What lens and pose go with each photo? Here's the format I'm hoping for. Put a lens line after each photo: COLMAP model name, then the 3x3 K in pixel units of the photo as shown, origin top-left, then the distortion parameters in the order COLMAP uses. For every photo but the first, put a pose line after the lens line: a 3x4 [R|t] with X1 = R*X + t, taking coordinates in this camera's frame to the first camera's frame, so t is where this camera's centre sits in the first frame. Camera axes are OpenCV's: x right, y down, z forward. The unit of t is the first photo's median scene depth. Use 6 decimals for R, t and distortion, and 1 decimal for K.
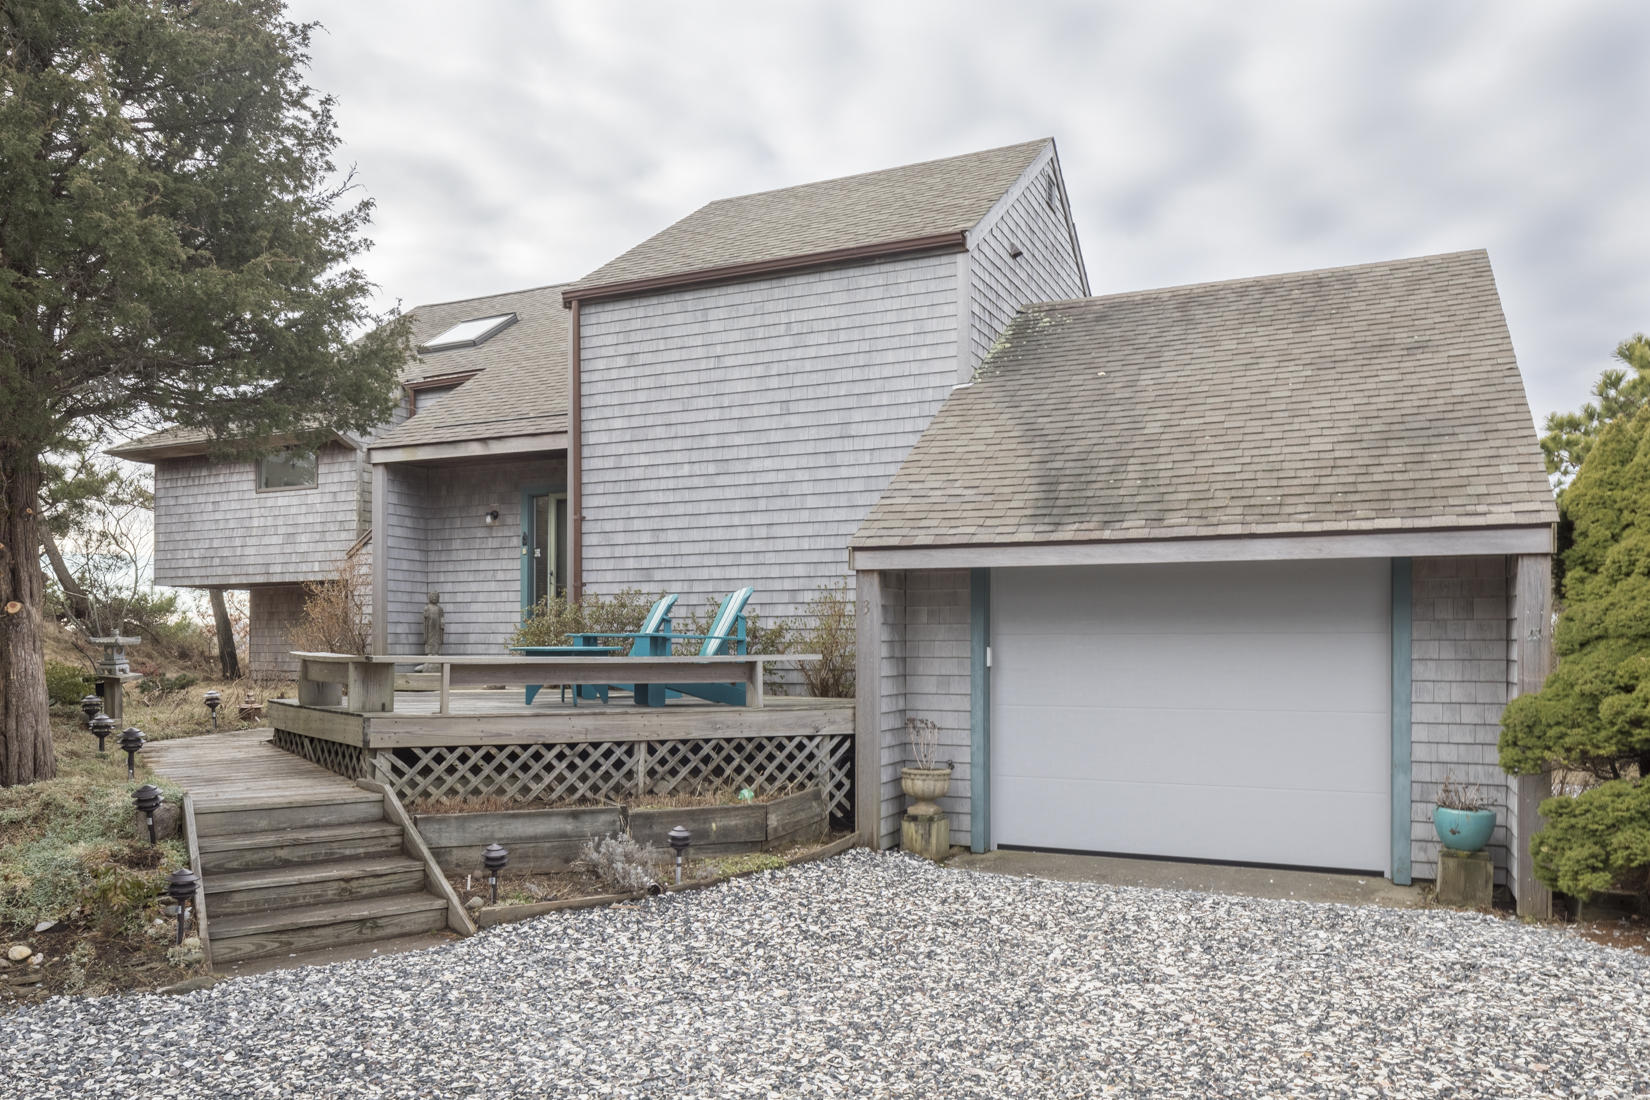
lens RADIAL K [[1166.6, 0, 848.0], [0, 1166.6, 633.7], [0, 0, 1]] dist [-0.004371, -0.003266]
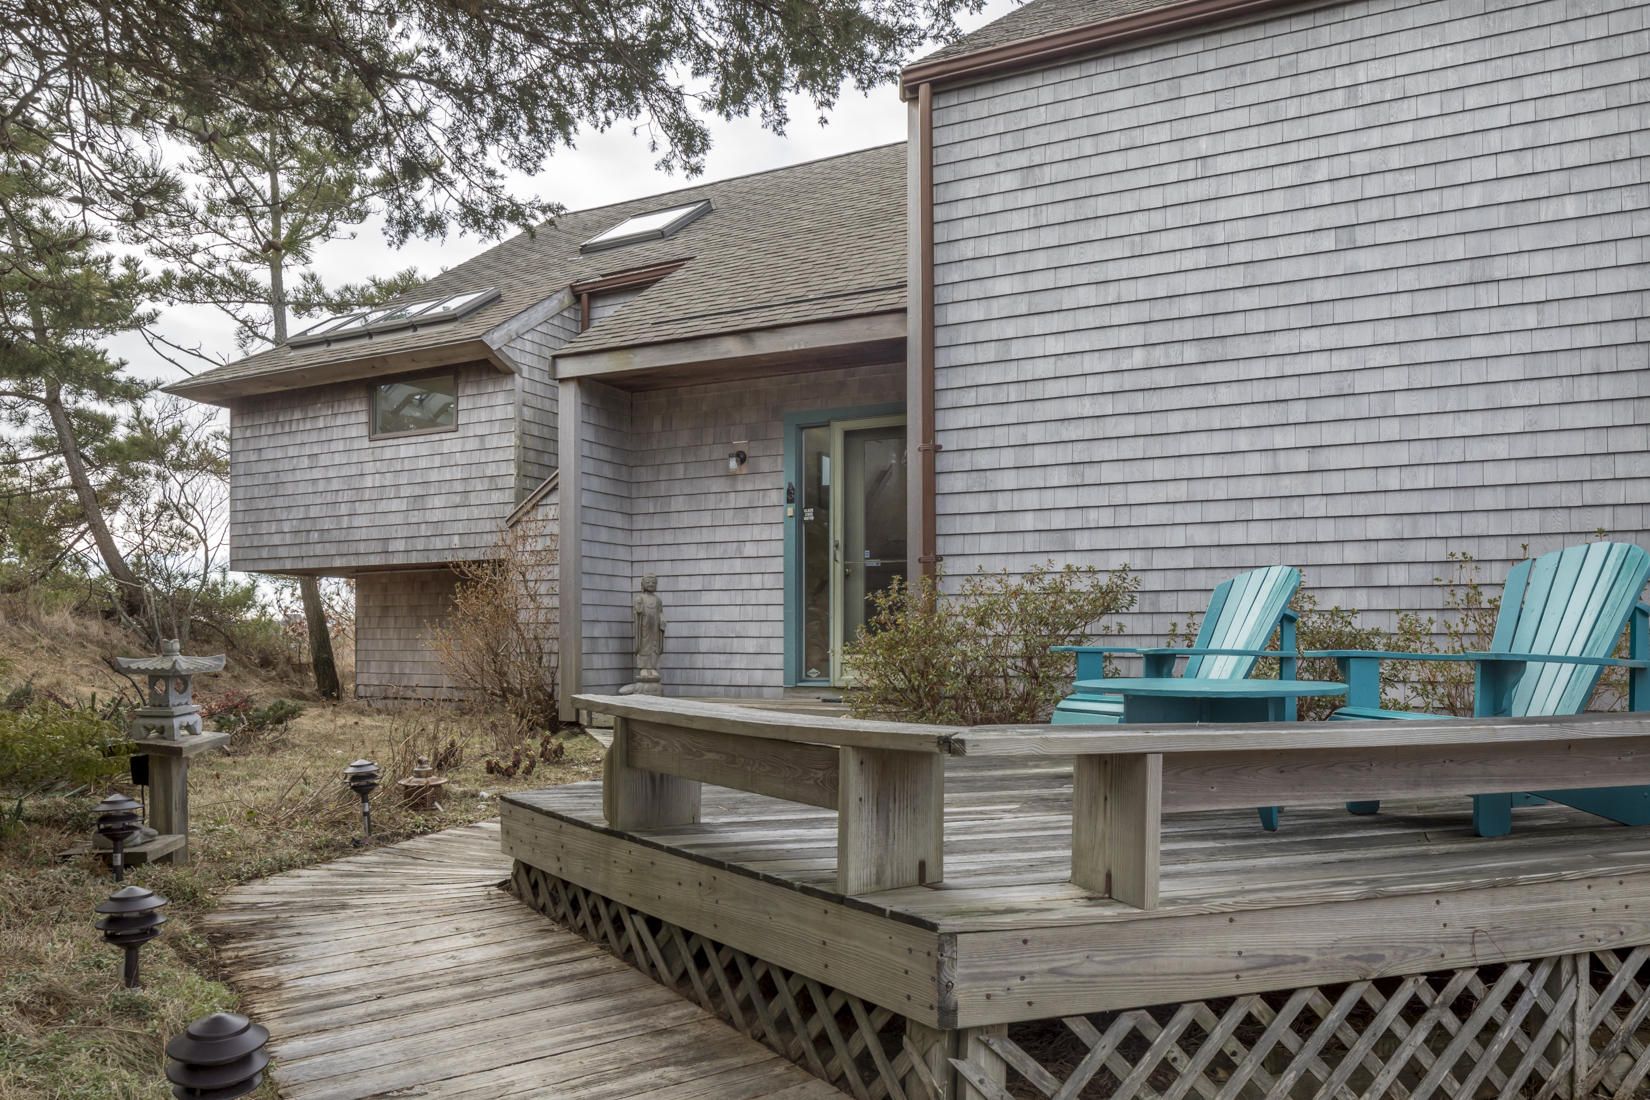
lens RADIAL K [[1166.6, 0, 848.0], [0, 1166.6, 633.7], [0, 0, 1]] dist [-0.004371, -0.003266]
pose [[0.999109, -0.000304, -0.042211, -0.264099], [0.000479, 0.999991, 0.004146, -0.006345], [0.042209, -0.004162, 0.999100, 0.424275]]
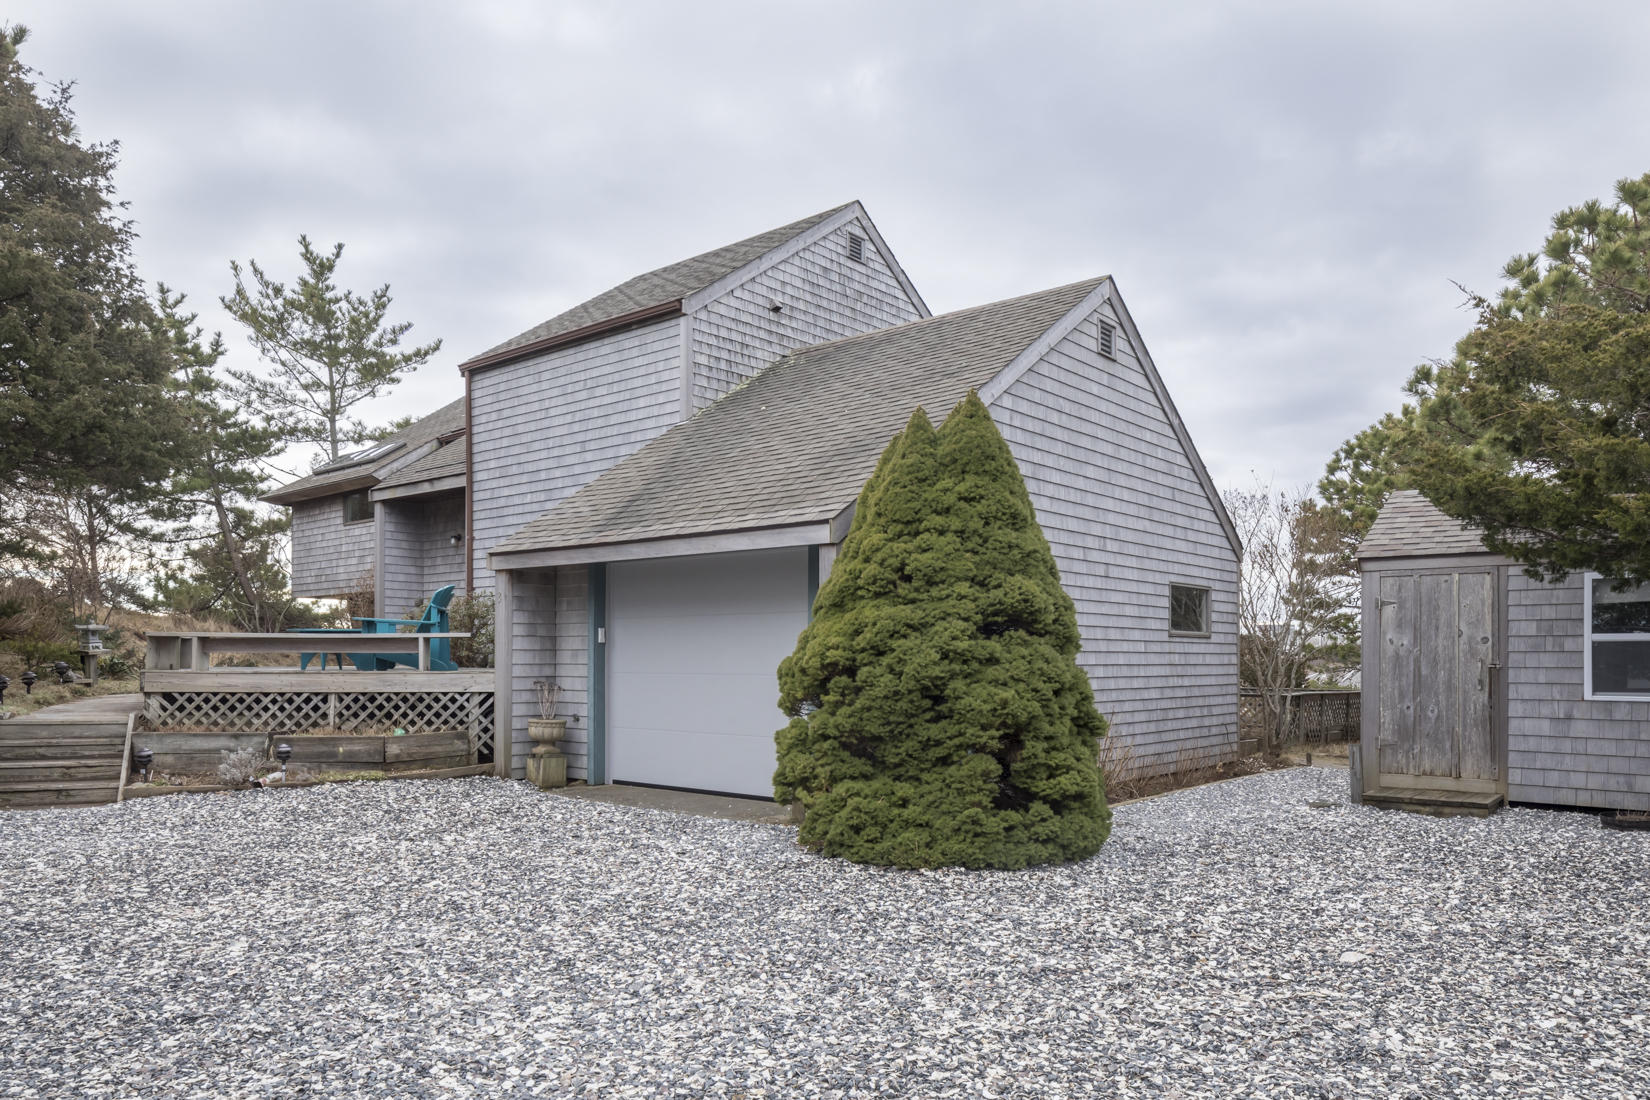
lens RADIAL K [[1125.1, 0, 825.6], [0, 1125.1, 654.7], [0, 0, 1]] dist [-0.030044, 0.061865]
pose [[0.961722, 0.001540, -0.274024, 0.526977], [0.000038, 0.999983, 0.005751, 0.025547], [0.274028, -0.005541, 0.961706, -0.104105]]
